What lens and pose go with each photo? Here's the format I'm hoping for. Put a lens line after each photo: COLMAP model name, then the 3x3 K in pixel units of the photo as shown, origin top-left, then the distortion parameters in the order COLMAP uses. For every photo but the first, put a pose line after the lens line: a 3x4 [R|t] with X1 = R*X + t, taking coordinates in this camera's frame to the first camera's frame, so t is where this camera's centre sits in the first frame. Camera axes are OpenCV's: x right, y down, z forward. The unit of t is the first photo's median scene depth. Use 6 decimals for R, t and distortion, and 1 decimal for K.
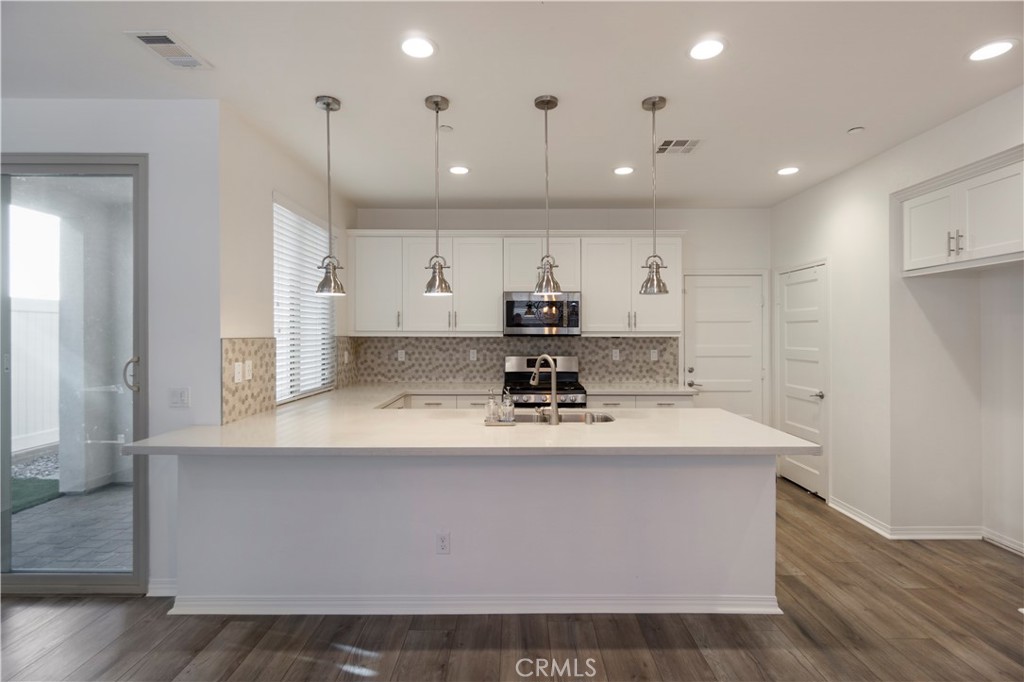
lens RADIAL K [[500.1, 0, 515.2], [0, 500.1, 337.3], [0, 0, 1]] dist [0.002818, -0.001959]
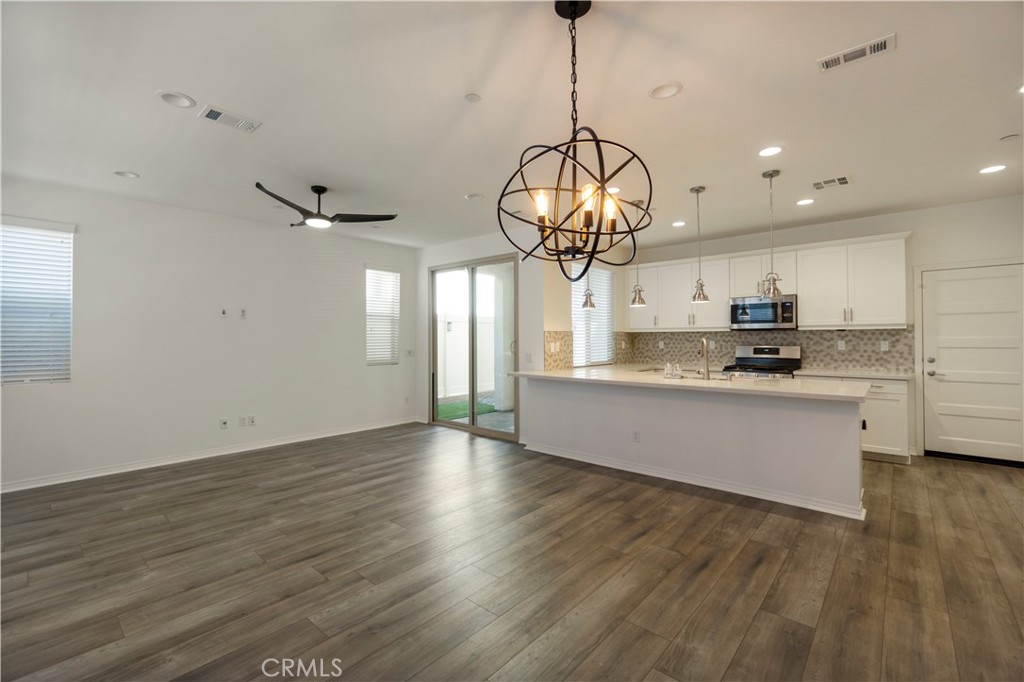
lens RADIAL K [[441.2, 0, 502.4], [0, 441.2, 337.4], [0, 0, 1]] dist [-0.007228, 0.001470]
pose [[0.741052, -0.005616, -0.671424, 0.320970], [0.001298, 0.999975, -0.006931, 0.023940], [0.671447, 0.004264, 0.741041, -0.310824]]
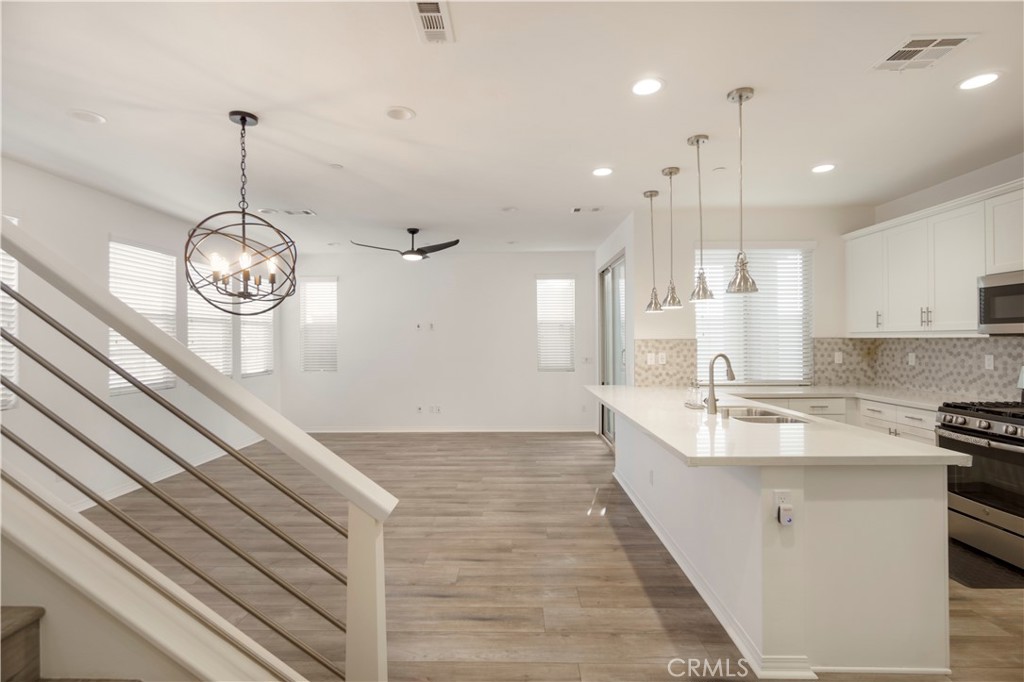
lens RADIAL K [[500.1, 0, 512.8], [0, 500.1, 344.5], [0, 0, 1]] dist [0.002818, -0.001959]
pose [[-0.014683, 0.007596, -0.999863, 0.704220], [0.000389, 0.999971, 0.007591, 0.003531], [0.999892, -0.000278, -0.014686, 0.321235]]
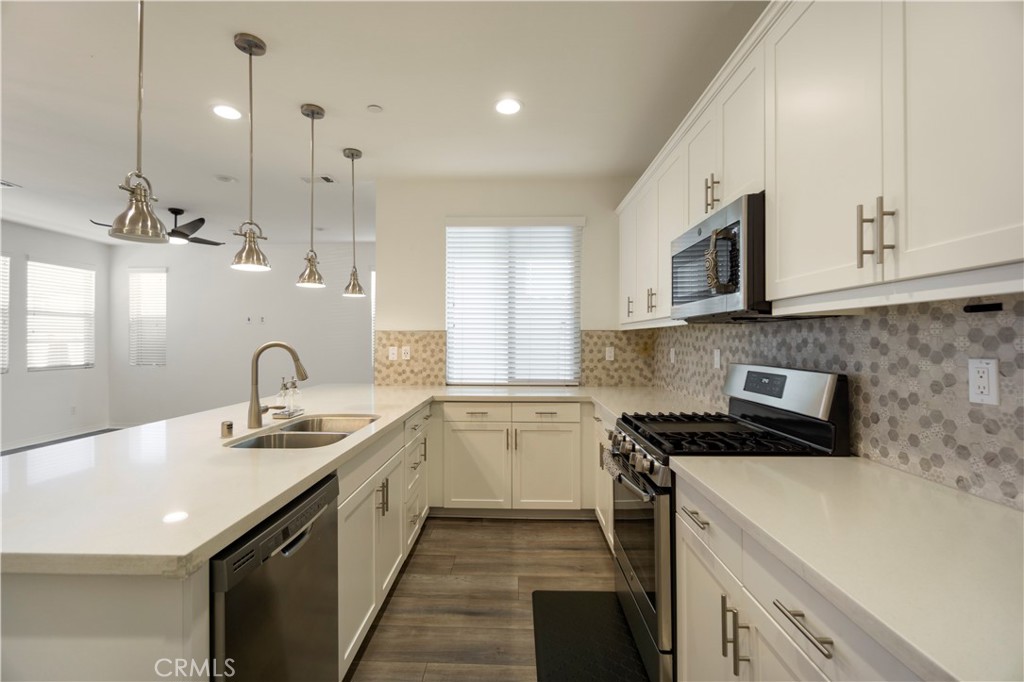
lens RADIAL K [[441.2, 0, 511.7], [0, 441.2, 338.4], [0, 0, 1]] dist [-0.007228, 0.001470]
pose [[-0.029680, -0.006376, -0.999539, 0.443959], [-0.007233, 0.999955, -0.006164, 0.017865], [0.999533, 0.007047, -0.029725, 0.821544]]
